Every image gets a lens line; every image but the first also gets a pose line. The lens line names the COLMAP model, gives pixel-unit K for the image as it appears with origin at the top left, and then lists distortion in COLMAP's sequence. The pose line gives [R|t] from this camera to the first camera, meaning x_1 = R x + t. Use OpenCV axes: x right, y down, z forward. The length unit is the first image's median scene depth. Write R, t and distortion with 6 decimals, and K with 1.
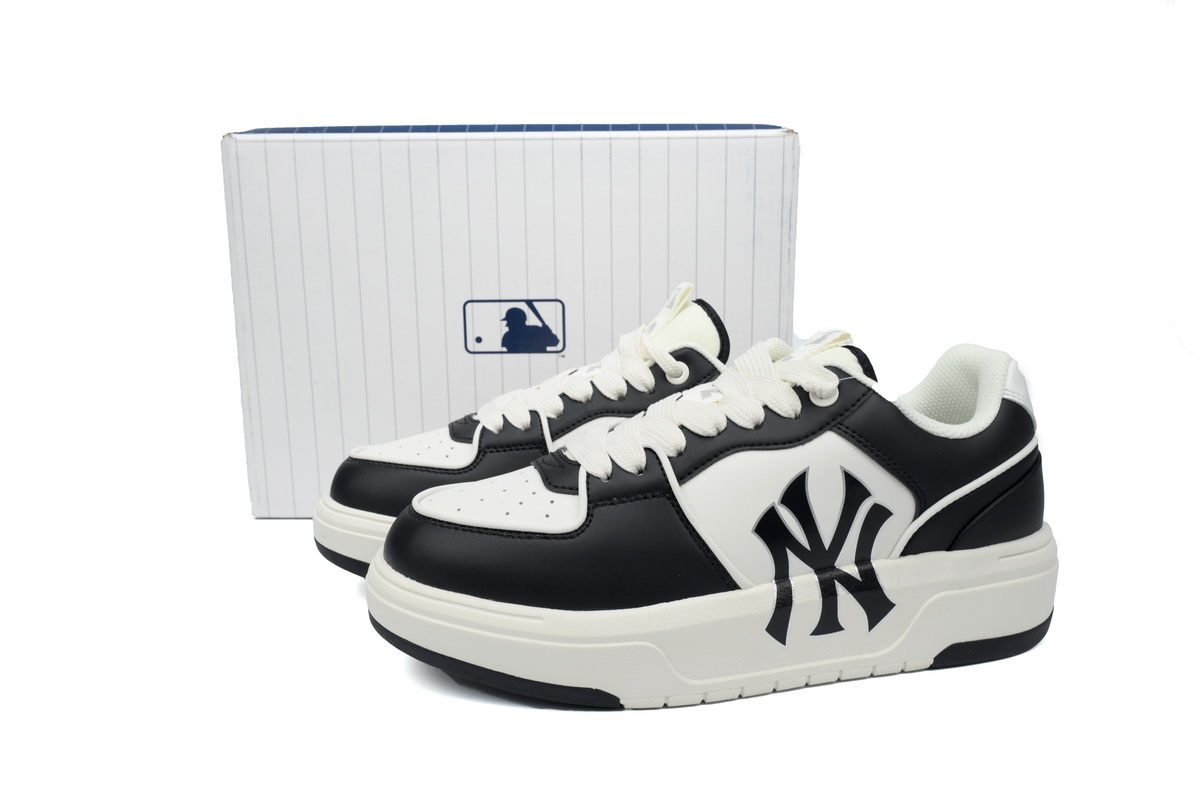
lens RADIAL K [[1042.8, 0, 607.9], [0, 1042.8, 396.5], [0, 0, 1]] dist [0.060968, -0.001965]
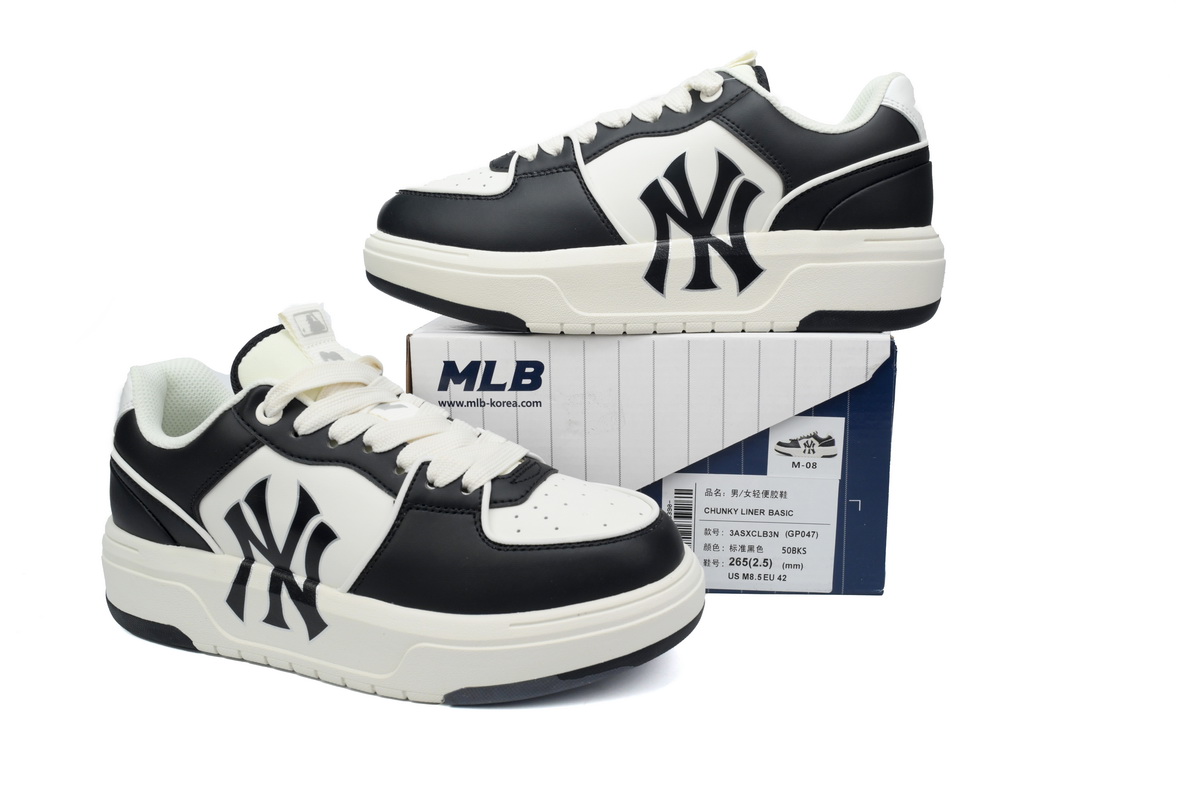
lens RADIAL K [[1042.8, 0, 593.2], [0, 1042.8, 401.1], [0, 0, 1]] dist [0.060968, -0.001965]
pose [[0.963569, 0.052557, -0.262247, 0.417154], [-0.048289, 0.998575, 0.022697, 0.337183], [0.263066, -0.009206, 0.964734, -0.215588]]
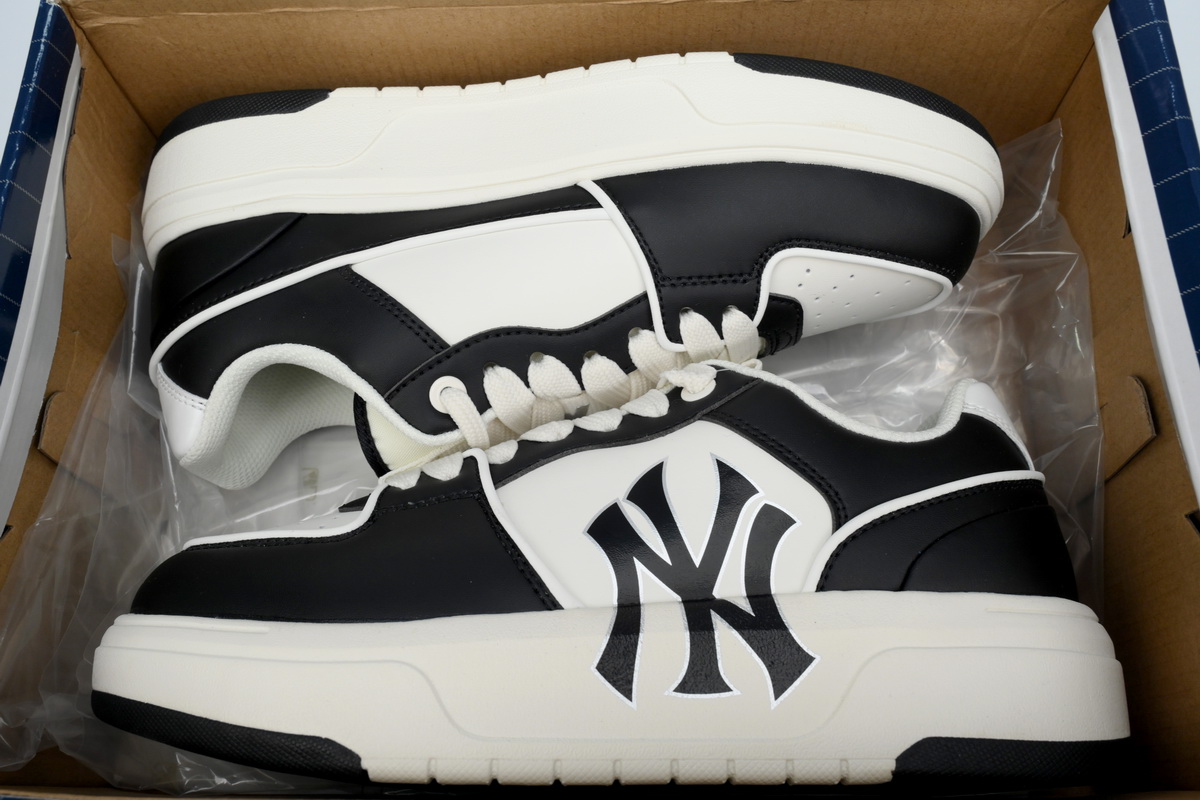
lens RADIAL K [[1042.8, 0, 596.1], [0, 1042.8, 402.5], [0, 0, 1]] dist [0.060968, -0.001965]
pose [[0.975760, -0.080018, -0.203689, 0.293066], [-0.042439, 0.843898, -0.534823, 0.427292], [0.214688, 0.530503, 0.820046, 0.358329]]
